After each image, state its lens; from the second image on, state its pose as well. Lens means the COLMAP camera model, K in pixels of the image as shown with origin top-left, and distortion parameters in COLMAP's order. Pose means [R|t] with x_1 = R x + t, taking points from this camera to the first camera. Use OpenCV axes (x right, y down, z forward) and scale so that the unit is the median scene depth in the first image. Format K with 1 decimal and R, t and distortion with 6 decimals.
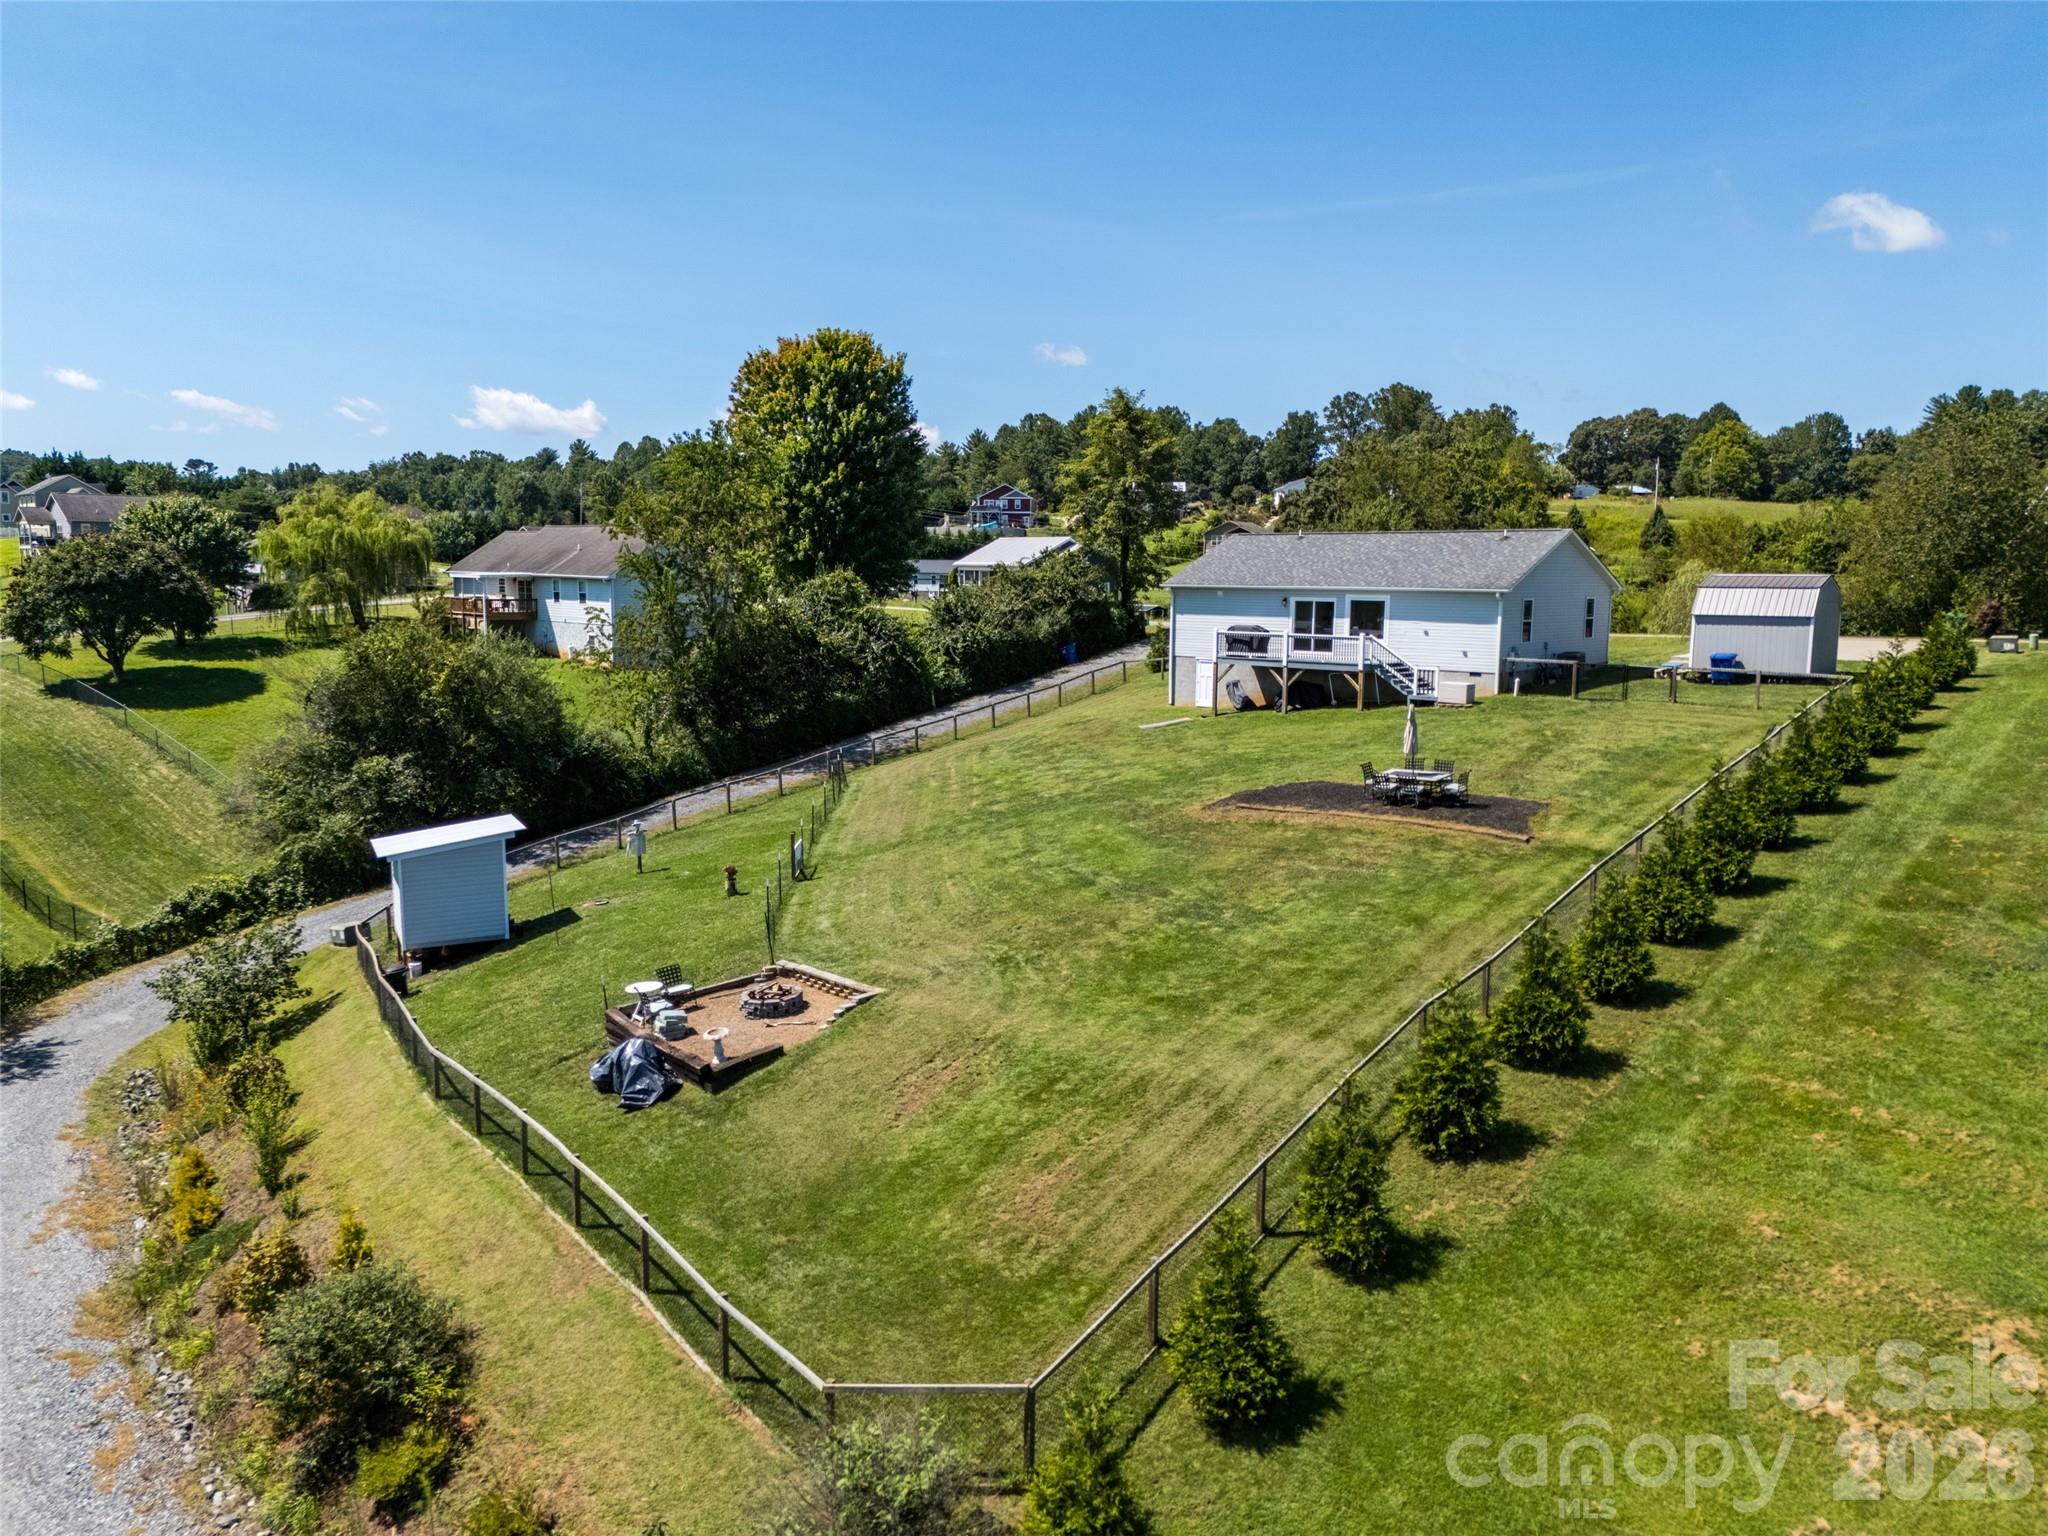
lens RADIAL K [[1508.0, 0, 1024.0], [0, 1508.0, 768.0], [0, 0, 1]] dist [0.074376, -0.070872]
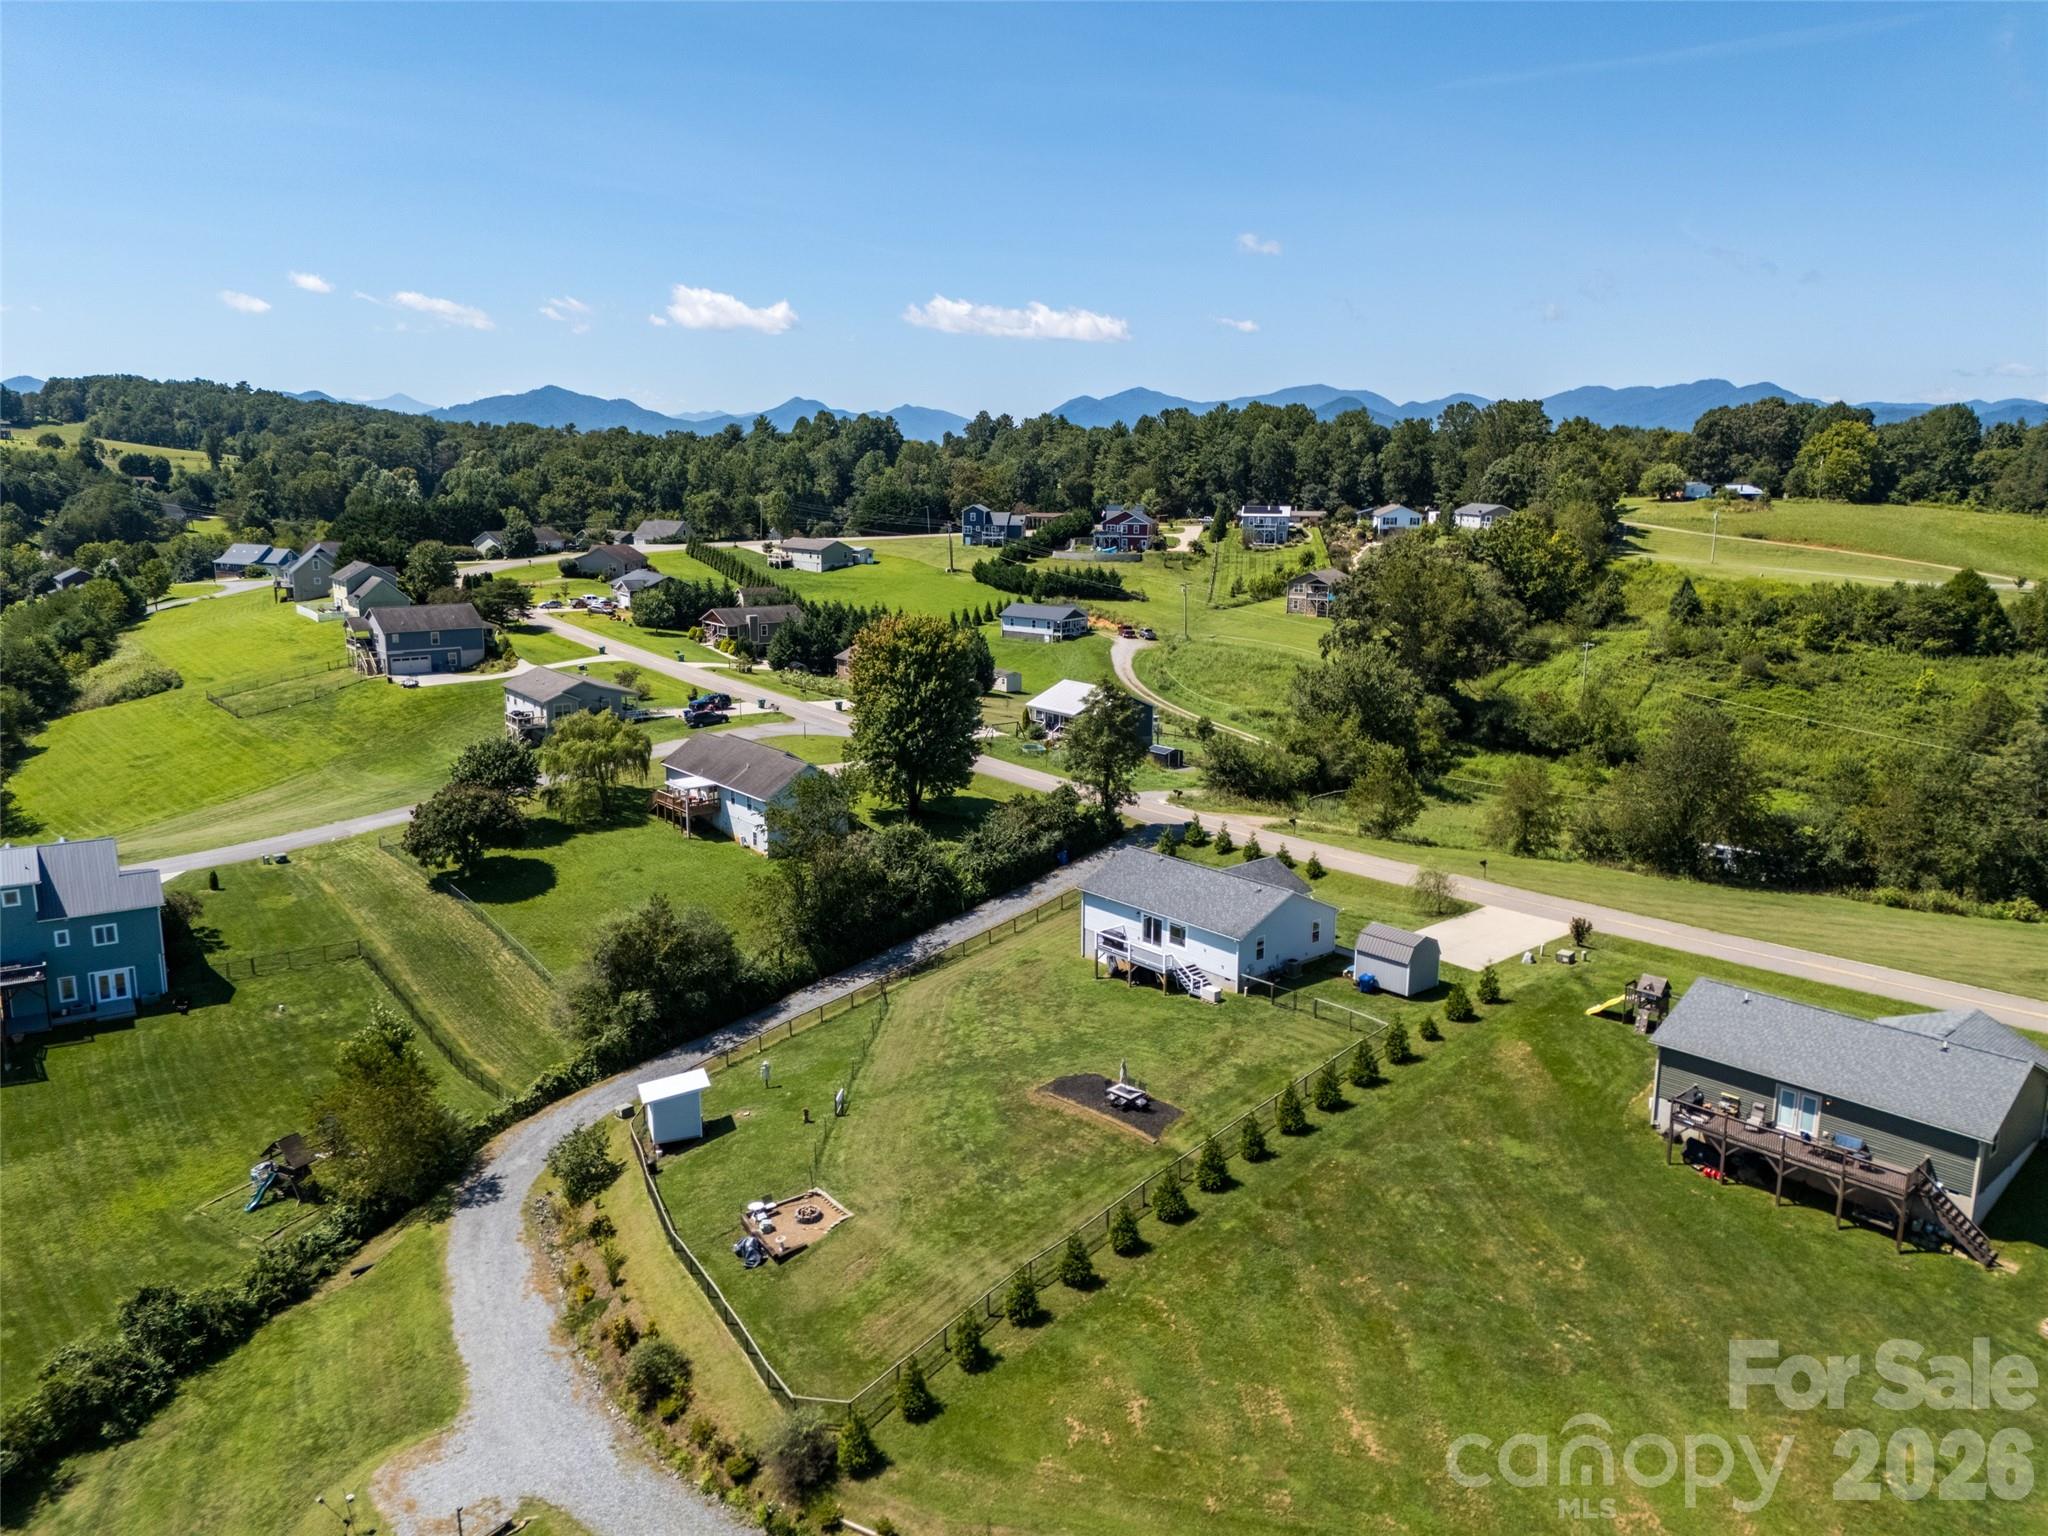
lens RADIAL K [[1508.0, 0, 1024.0], [0, 1508.0, 768.0], [0, 0, 1]] dist [0.074376, -0.070872]
pose [[0.993244, 0.024583, -0.113412, 0.258299], [-0.016619, 0.997363, 0.070642, -0.437832], [0.114850, -0.068280, 0.991034, -0.781433]]
